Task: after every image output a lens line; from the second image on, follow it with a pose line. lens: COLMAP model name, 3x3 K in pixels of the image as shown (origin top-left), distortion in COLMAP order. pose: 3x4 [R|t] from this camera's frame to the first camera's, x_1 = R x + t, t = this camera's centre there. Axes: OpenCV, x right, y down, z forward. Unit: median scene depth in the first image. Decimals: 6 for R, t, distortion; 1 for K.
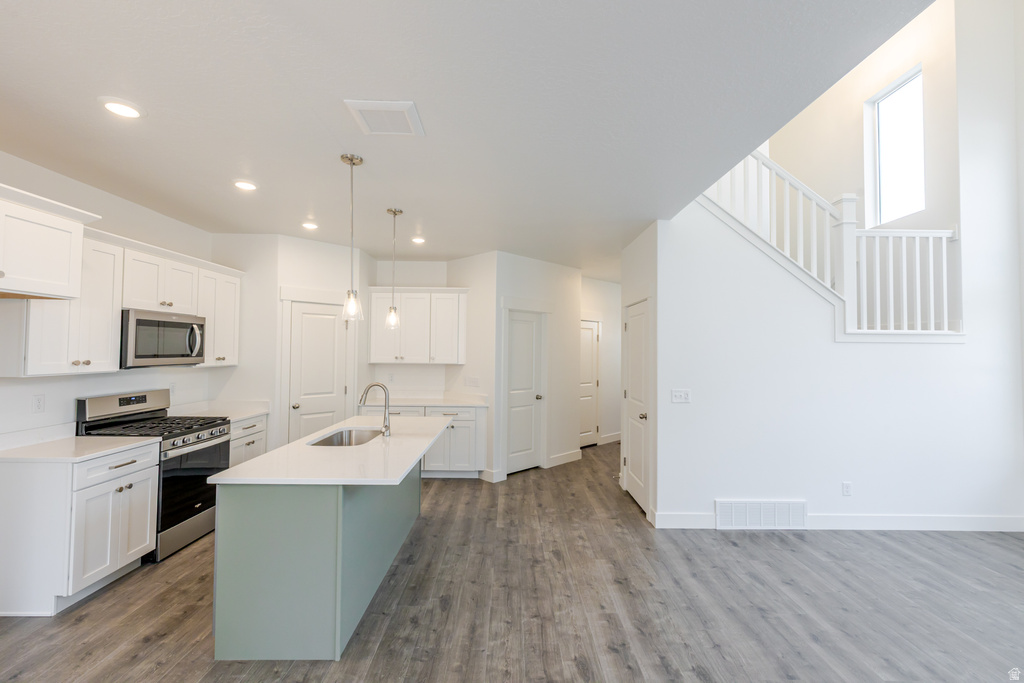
lens RADIAL K [[446.2, 0, 515.8], [0, 446.2, 330.3], [0, 0, 1]] dist [0.002809, -0.001193]
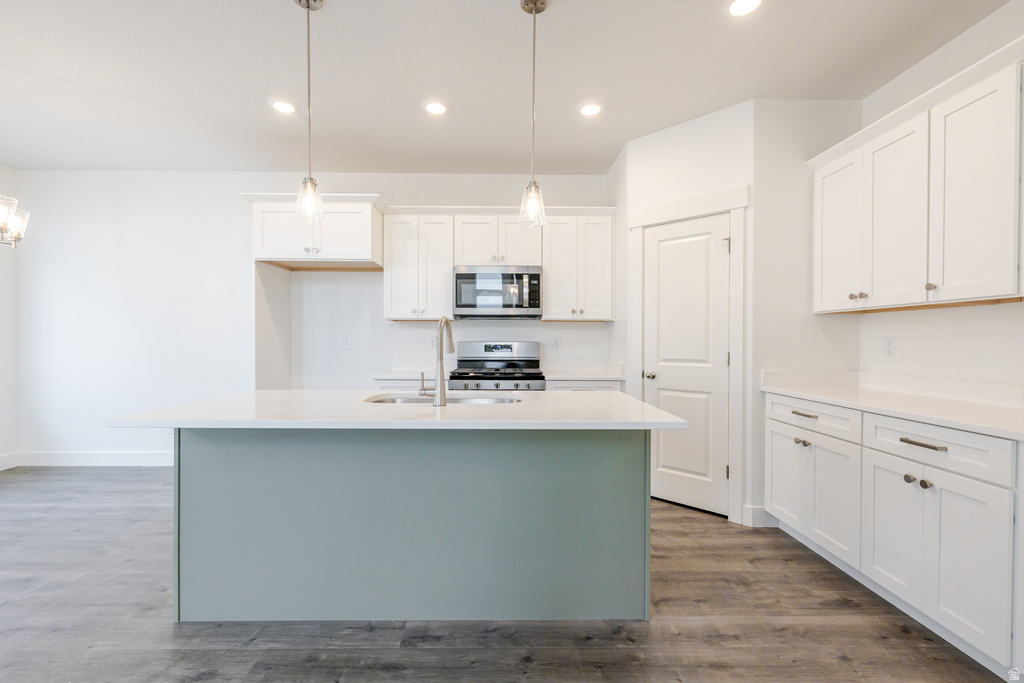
lens RADIAL K [[446.2, 0, 510.1], [0, 446.2, 350.1], [0, 0, 1]] dist [0.002809, -0.001193]
pose [[-0.001840, 0.012231, -0.999924, 0.275667], [0.038287, 0.999193, 0.012152, 0.149108], [0.999265, -0.038262, -0.002307, 1.033066]]
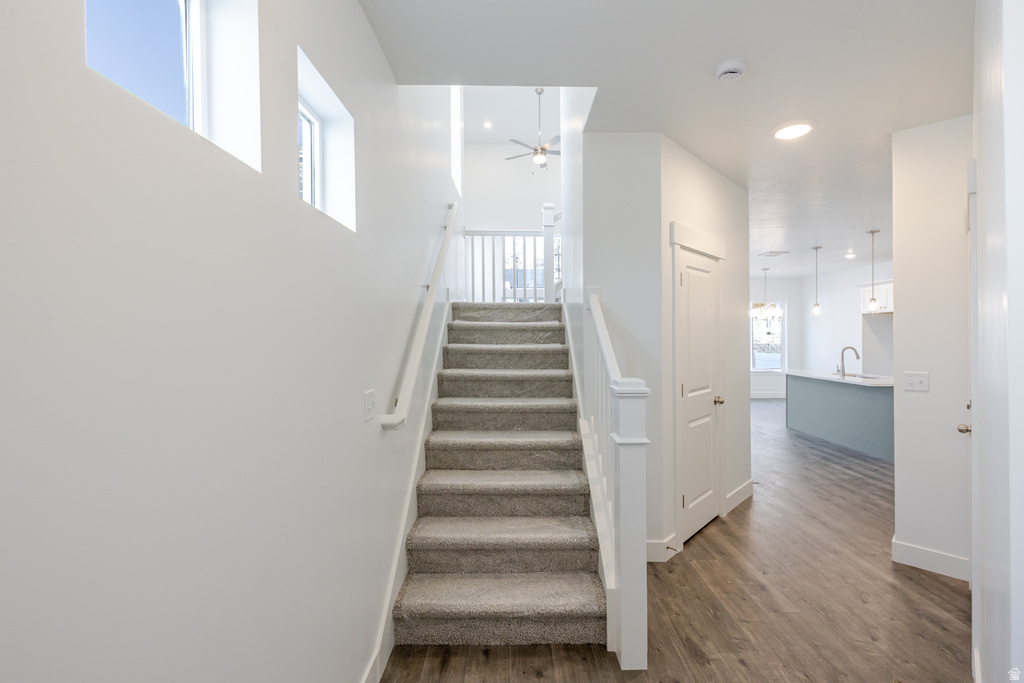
lens RADIAL K [[446.2, 0, 517.7], [0, 446.2, 338.3], [0, 0, 1]] dist [0.002809, -0.001193]
pose [[-0.999999, -0.001045, 0.000351, 0.948314], [-0.001059, 0.999183, -0.040400, 0.148498], [-0.000309, -0.040400, -0.999184, 2.630916]]
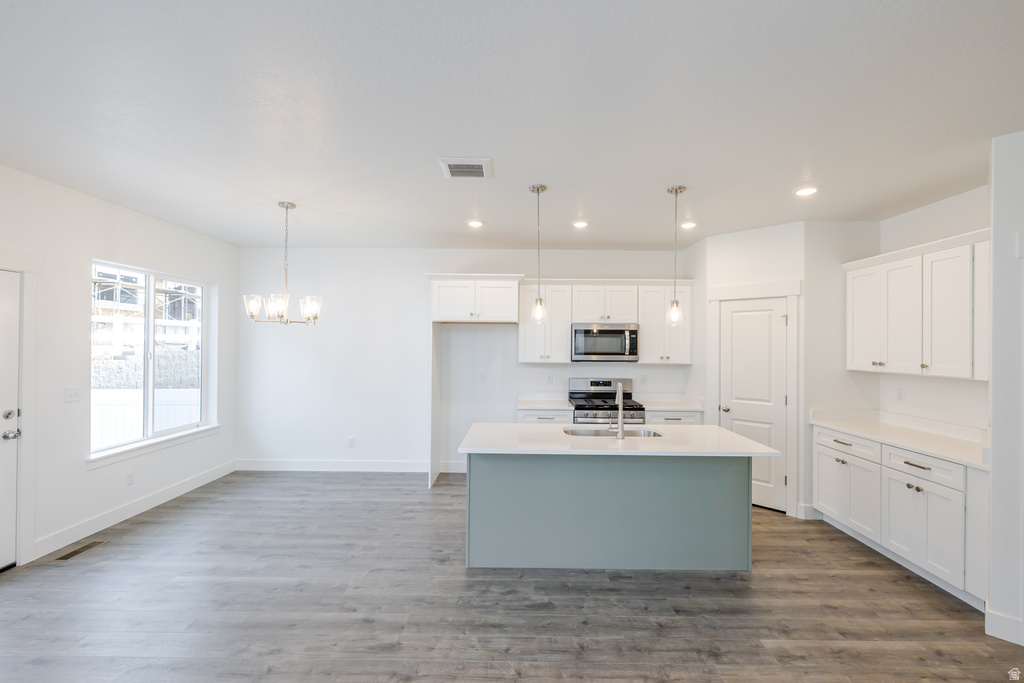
lens RADIAL K [[446.2, 0, 519.4], [0, 446.2, 347.2], [0, 0, 1]] dist [0.002809, -0.001193]
pose [[-0.018361, -0.002993, -0.999827, 0.635601], [0.033593, 0.999429, -0.003609, 0.032056], [0.999267, -0.033653, -0.018250, 0.760021]]
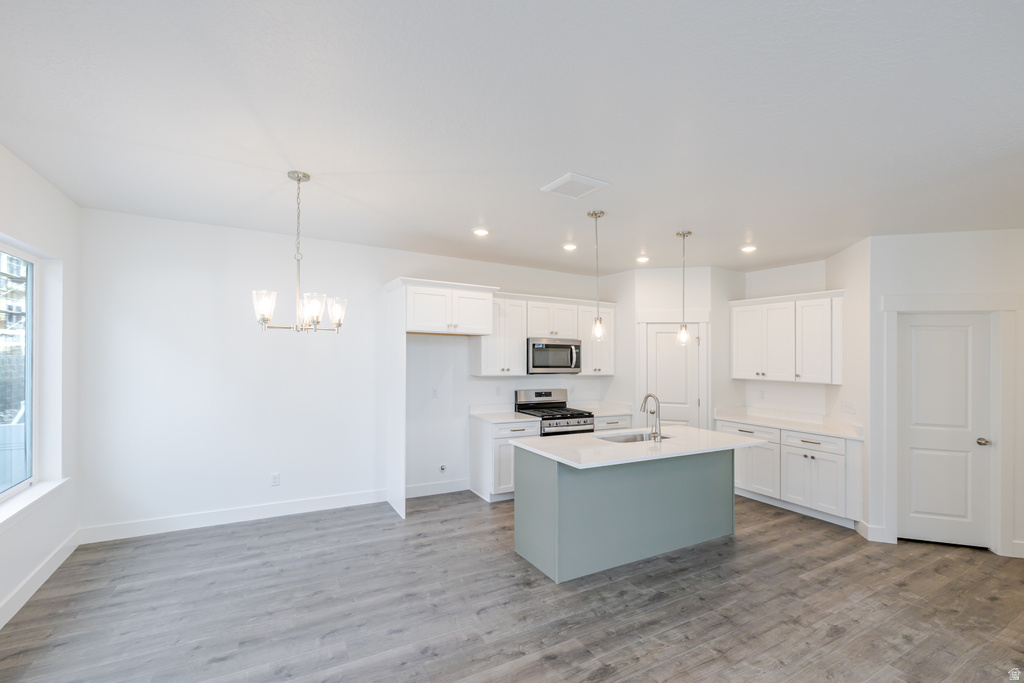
lens RADIAL K [[446.2, 0, 506.4], [0, 446.2, 358.9], [0, 0, 1]] dist [0.002809, -0.001193]
pose [[0.478066, 0.004433, -0.878313, 0.478738], [0.024002, 0.999548, 0.018109, -0.002262], [0.877996, -0.029739, 0.477744, 0.127957]]
